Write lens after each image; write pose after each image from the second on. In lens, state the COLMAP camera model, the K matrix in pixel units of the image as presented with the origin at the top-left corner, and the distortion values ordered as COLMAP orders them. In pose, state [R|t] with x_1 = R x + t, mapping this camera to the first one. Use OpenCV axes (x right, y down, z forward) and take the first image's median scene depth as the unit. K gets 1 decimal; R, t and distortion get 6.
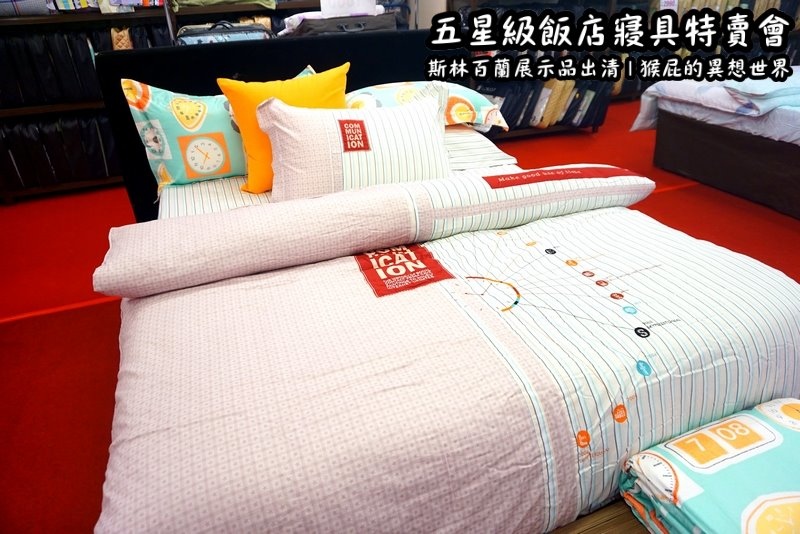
lens RADIAL K [[534.6, 0, 400.0], [0, 534.6, 271.9], [0, 0, 1]] dist [-0.029624, 0.007615]
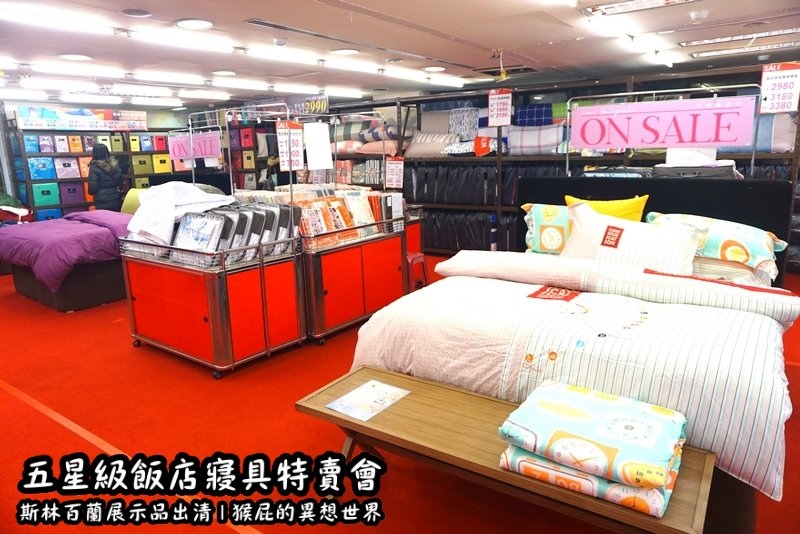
lens RADIAL K [[534.6, 0, 401.3], [0, 534.6, 263.0], [0, 0, 1]] dist [-0.029624, 0.007615]
pose [[0.561708, 0.190260, -0.805161, 0.753123], [-0.383654, 0.922136, -0.049749, 0.121988], [0.733003, 0.336848, 0.590965, -0.323614]]
